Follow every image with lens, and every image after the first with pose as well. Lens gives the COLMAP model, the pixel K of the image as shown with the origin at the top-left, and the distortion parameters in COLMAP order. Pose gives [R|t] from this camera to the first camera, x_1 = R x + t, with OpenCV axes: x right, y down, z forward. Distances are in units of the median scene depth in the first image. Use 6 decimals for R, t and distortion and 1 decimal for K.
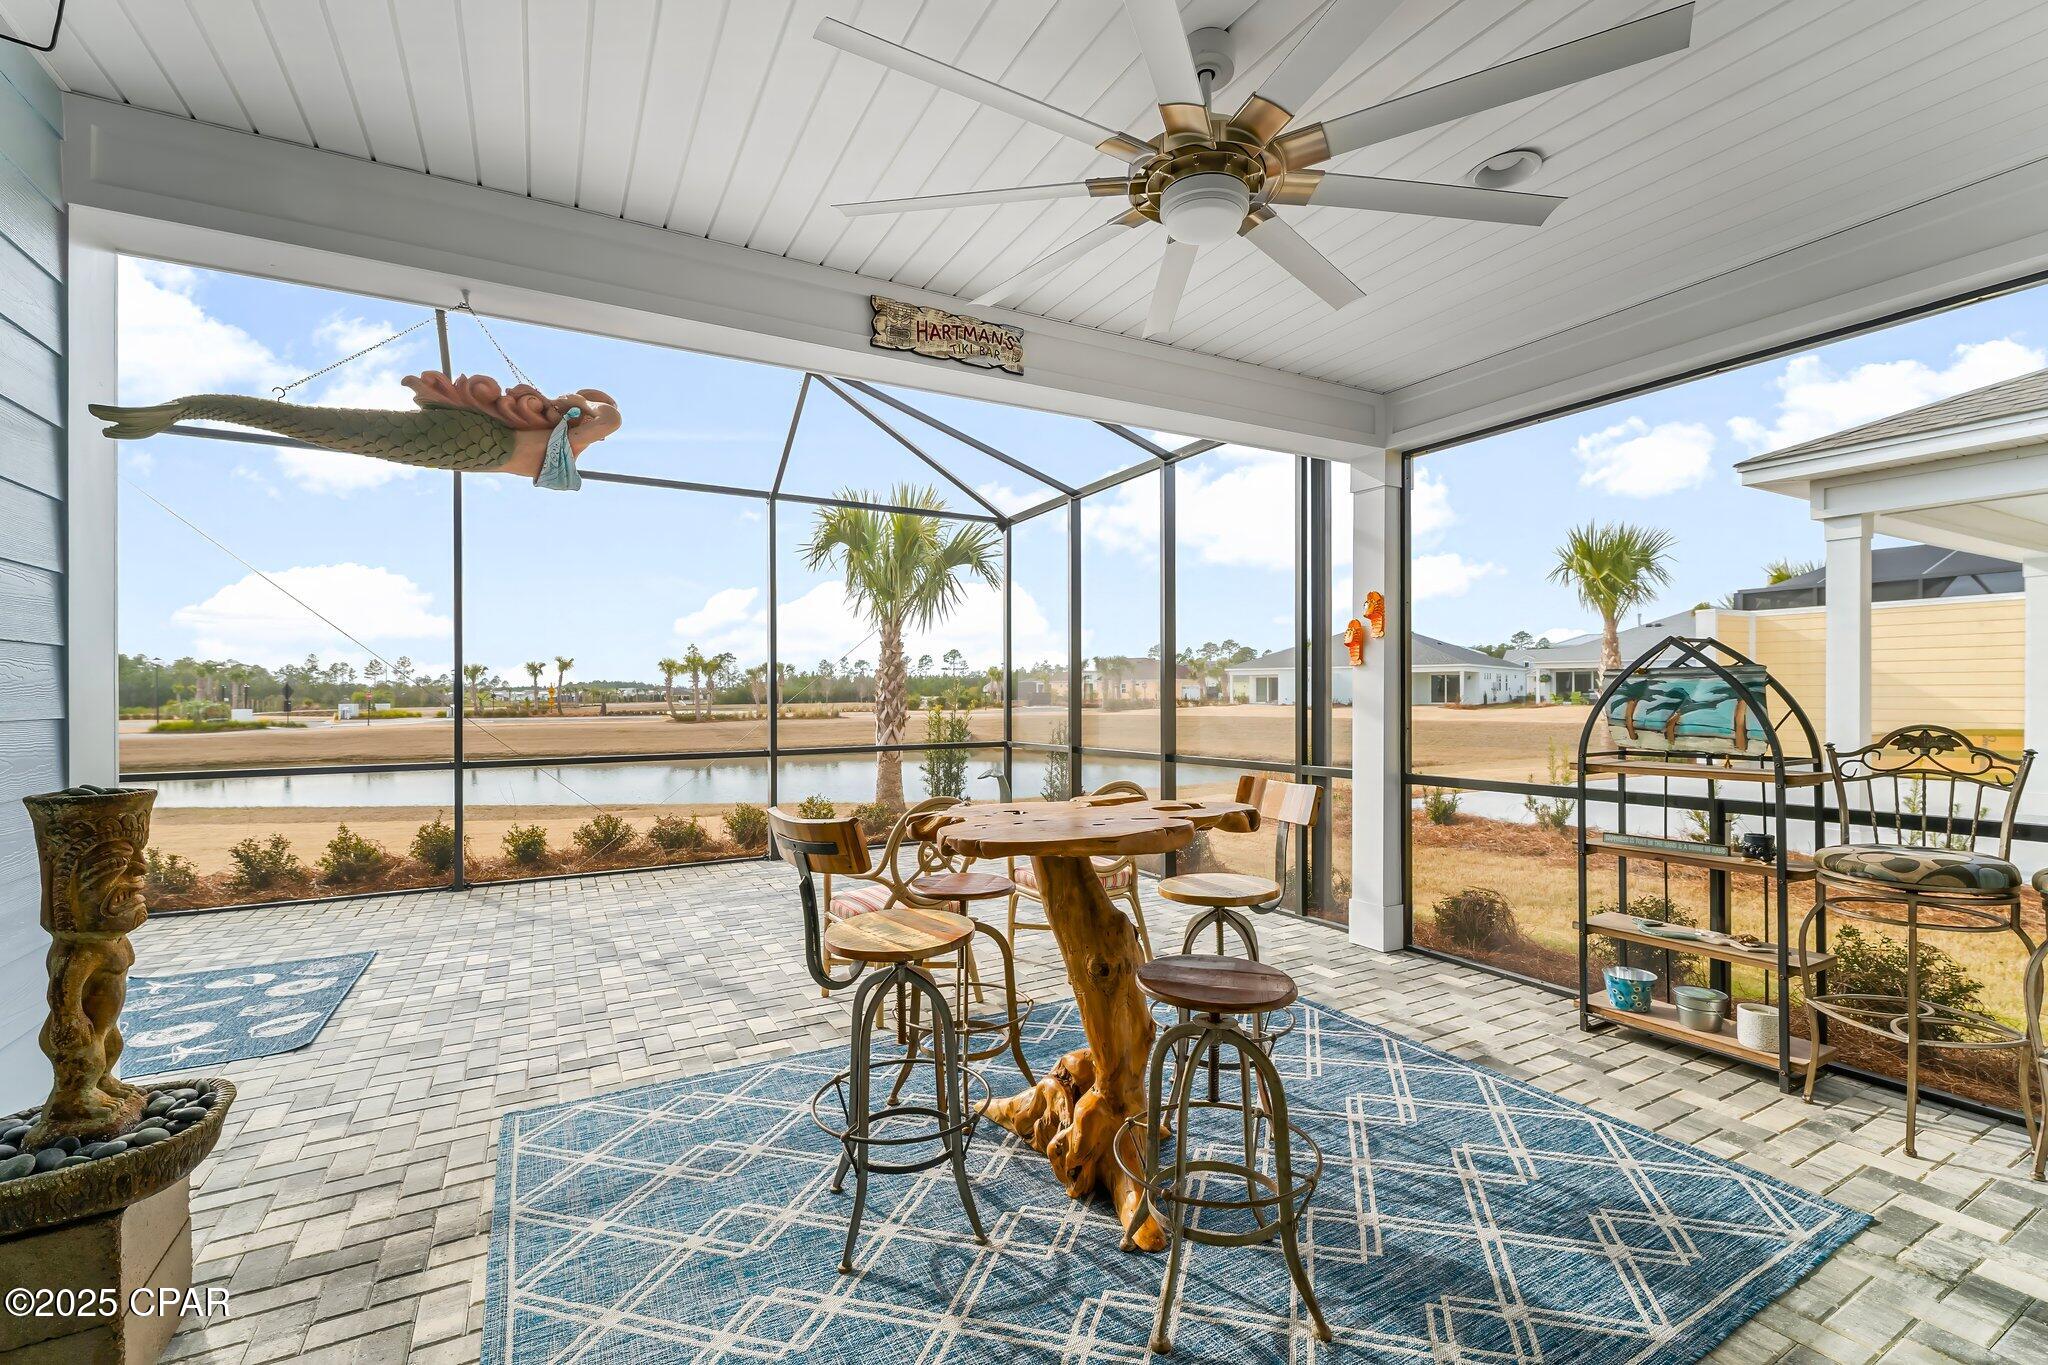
lens RADIAL K [[906.9, 0, 1020.3], [0, 906.9, 684.1], [0, 0, 1]] dist [-0.000309, -0.001318]
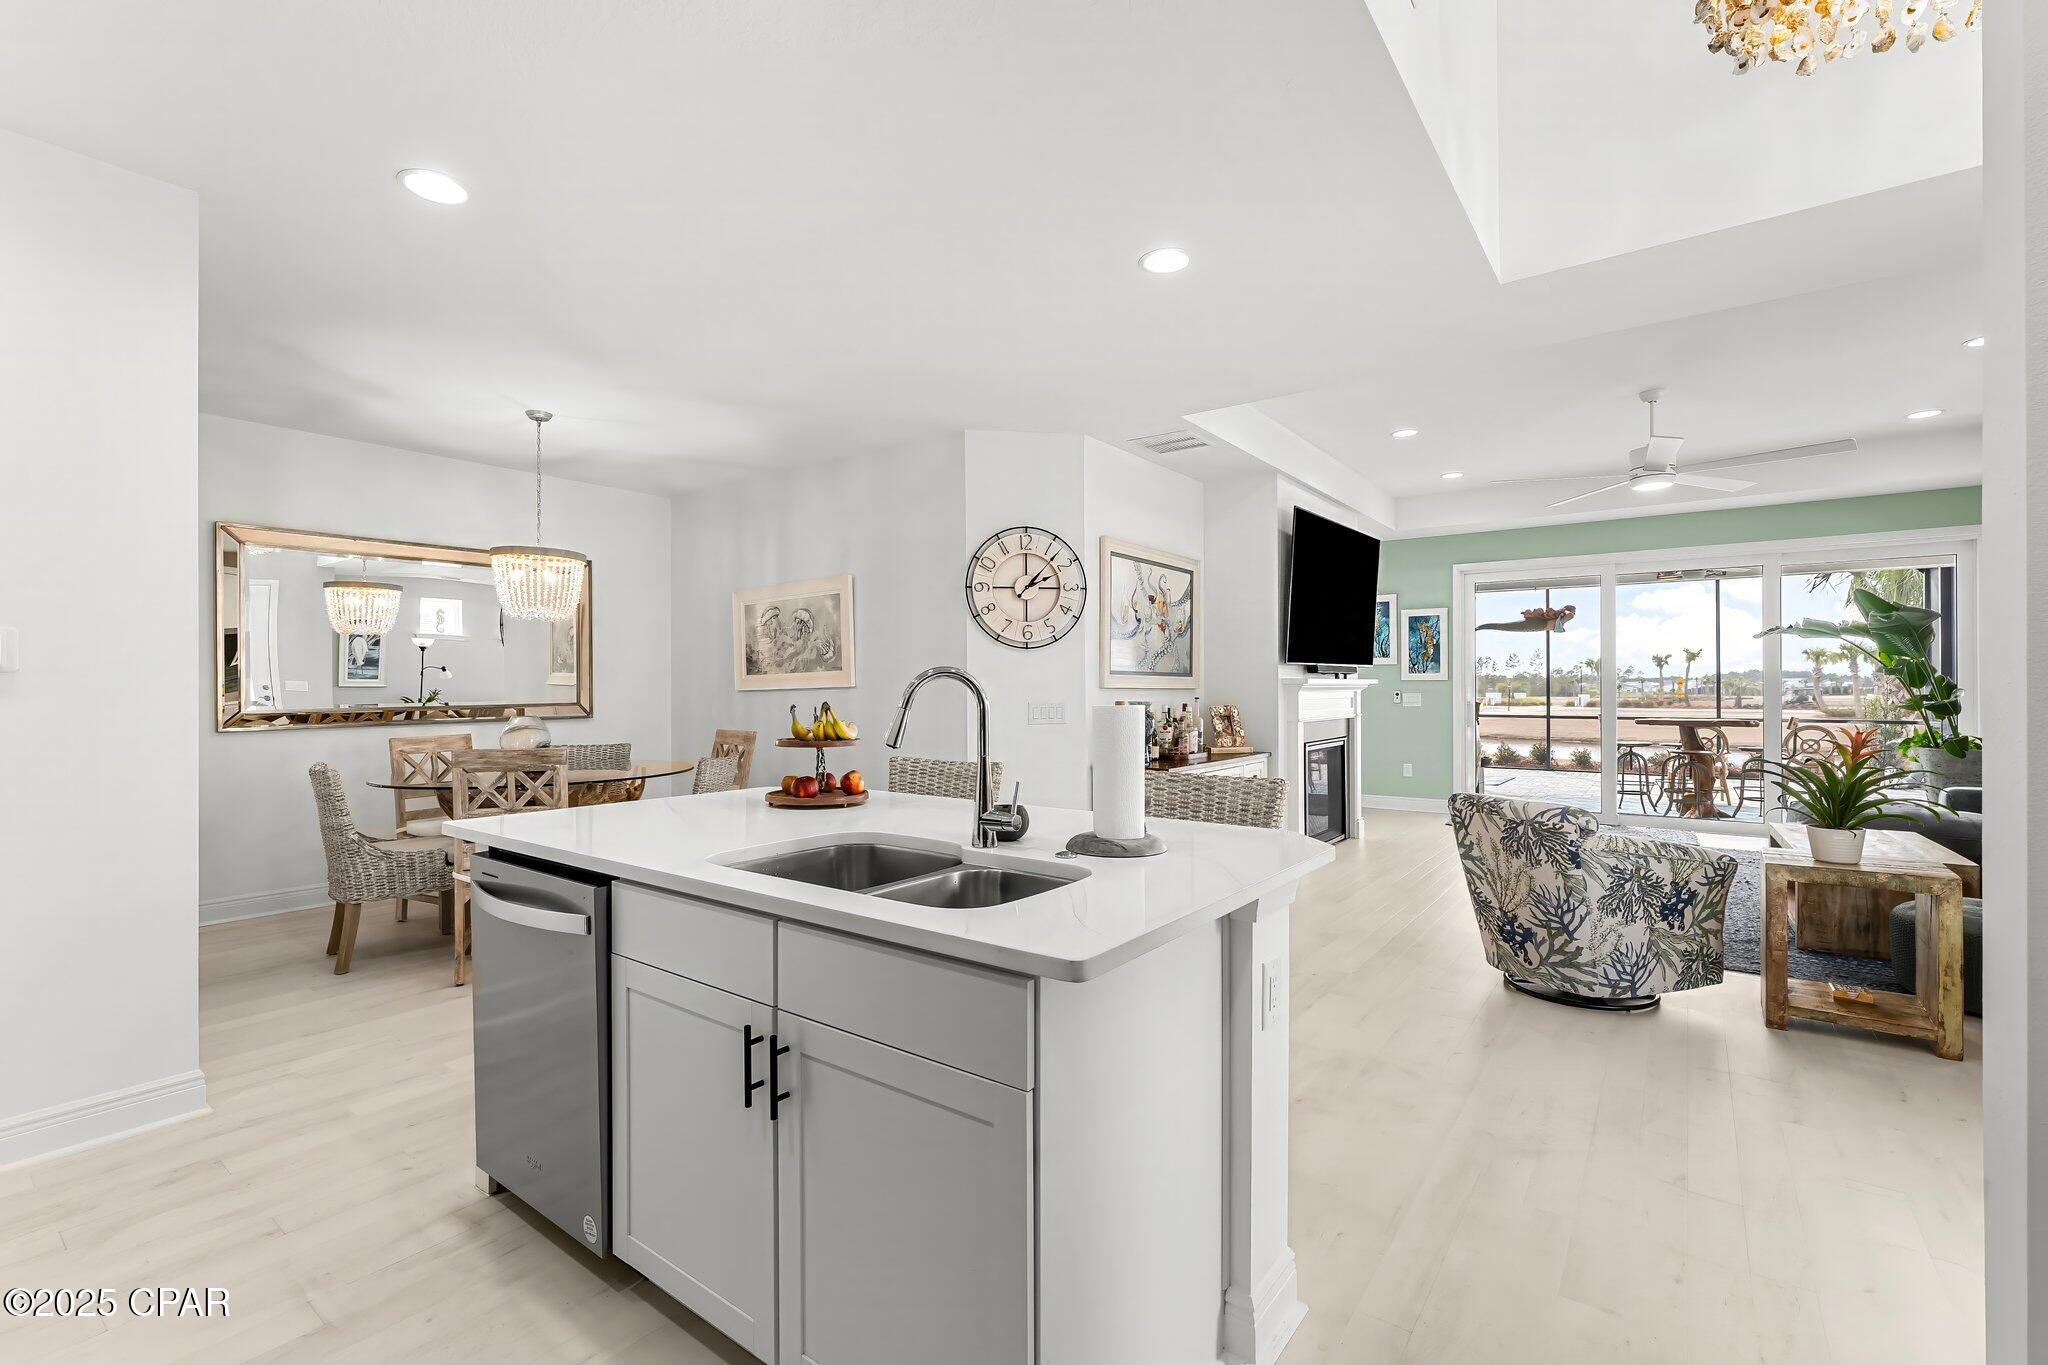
lens RADIAL K [[906.9, 0, 1011.0], [0, 906.9, 682.1], [0, 0, 1]] dist [-0.000309, -0.001318]
pose [[0.431274, 0.000373, -0.902221, 0.080305], [0.006885, 0.999969, 0.003704, -0.001543], [0.902195, -0.007809, 0.431258, -0.113166]]
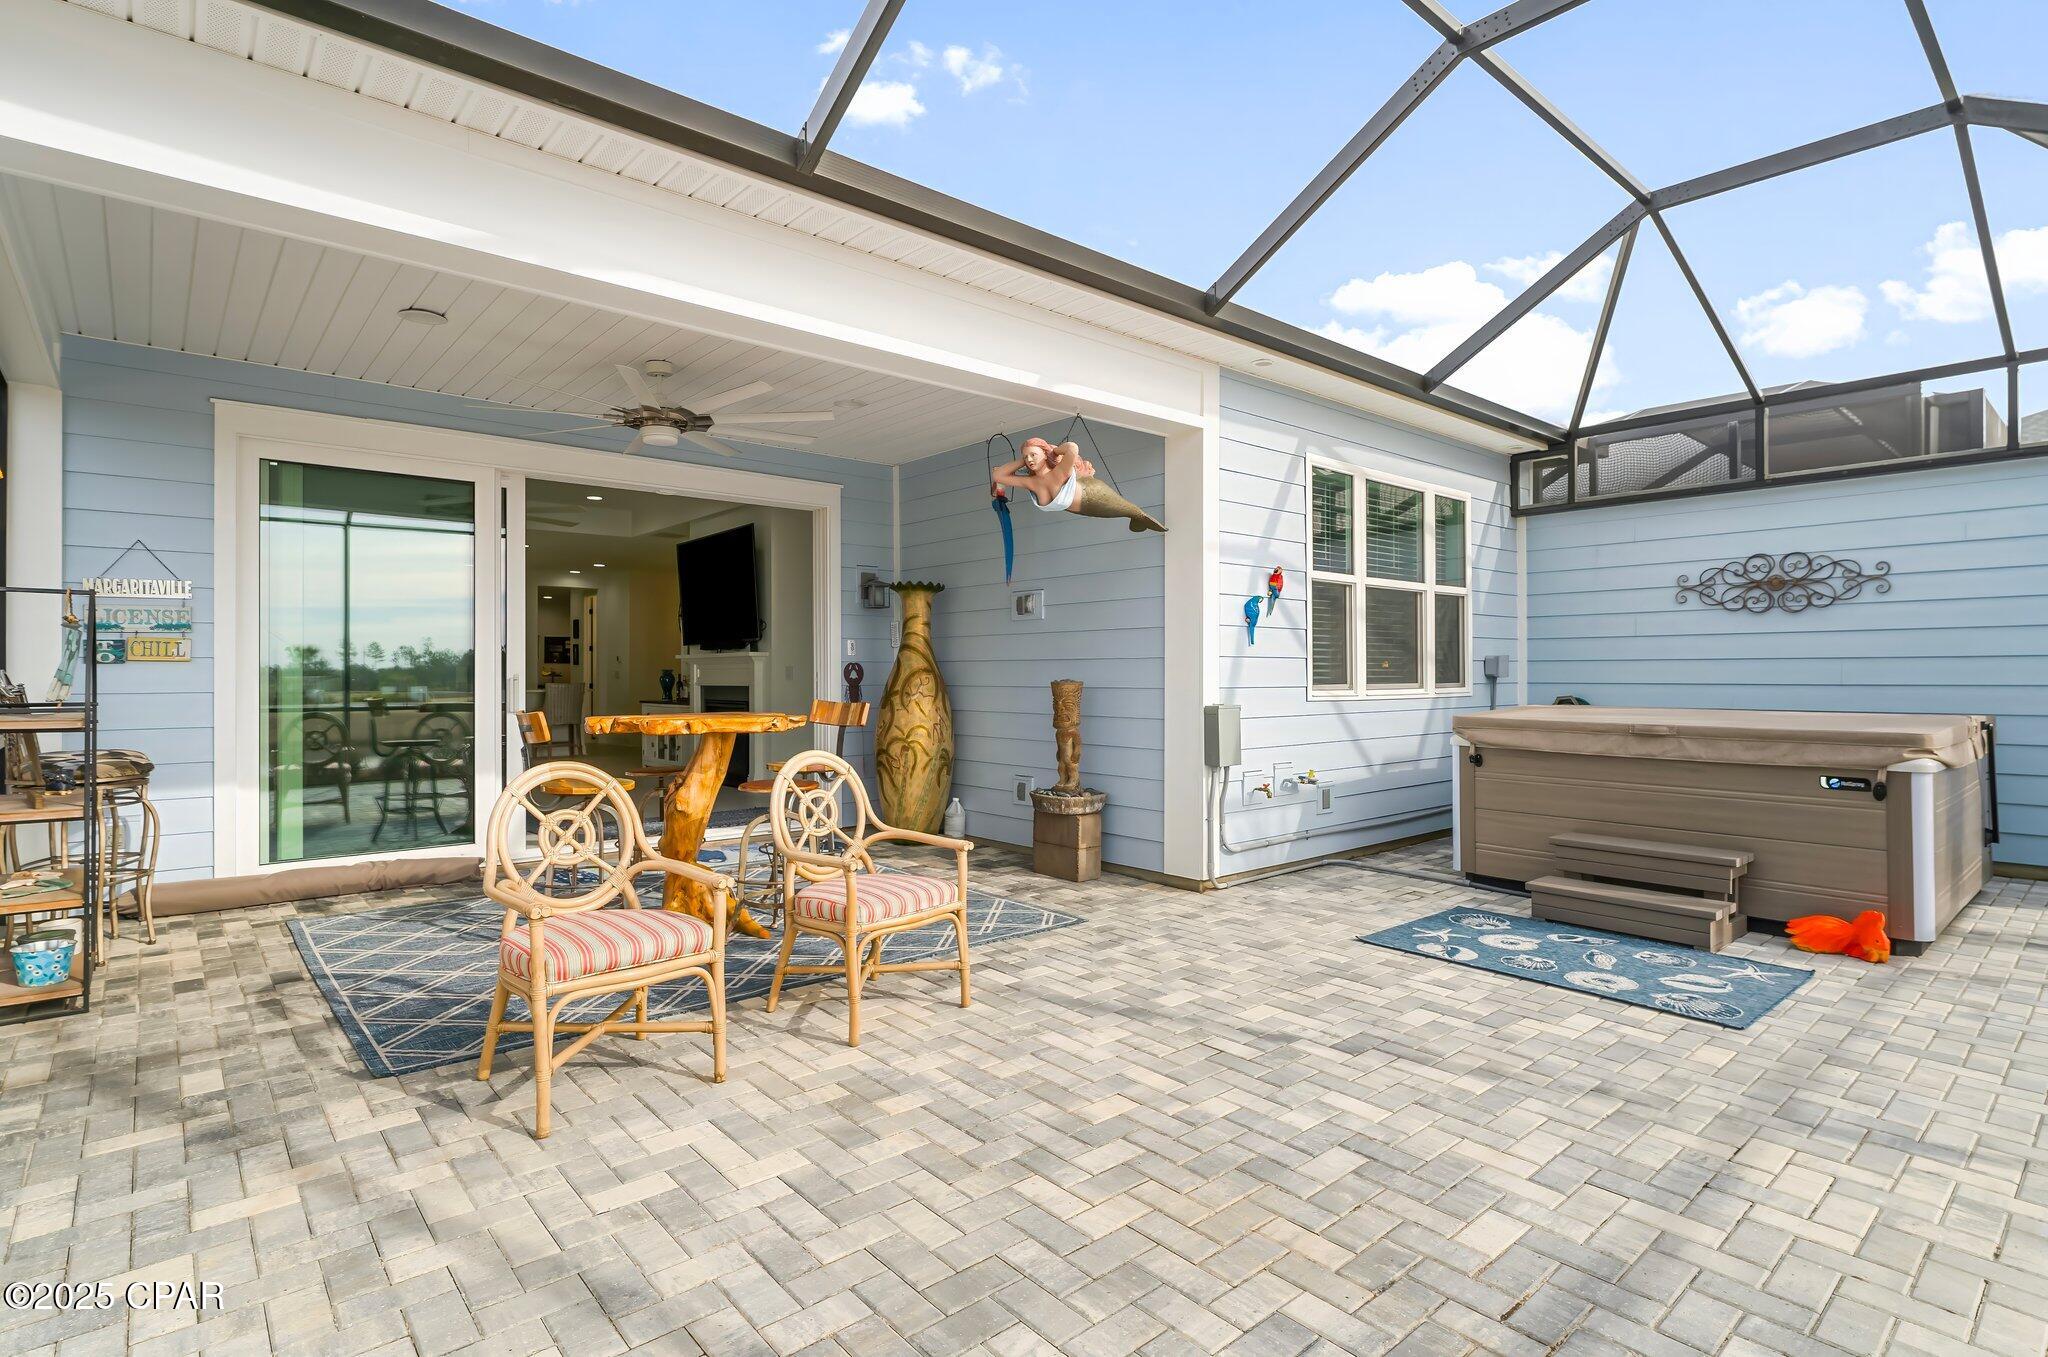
lens RADIAL K [[1012.0, 0, 1038.9], [0, 1012.0, 685.2], [0, 0, 1]] dist [-0.000679, -0.000926]
pose [[-0.971814, 0.012013, -0.235443, -0.003890], [0.010828, 0.999921, 0.006323, 0.002794], [0.235501, 0.003595, -0.971868, 0.111413]]
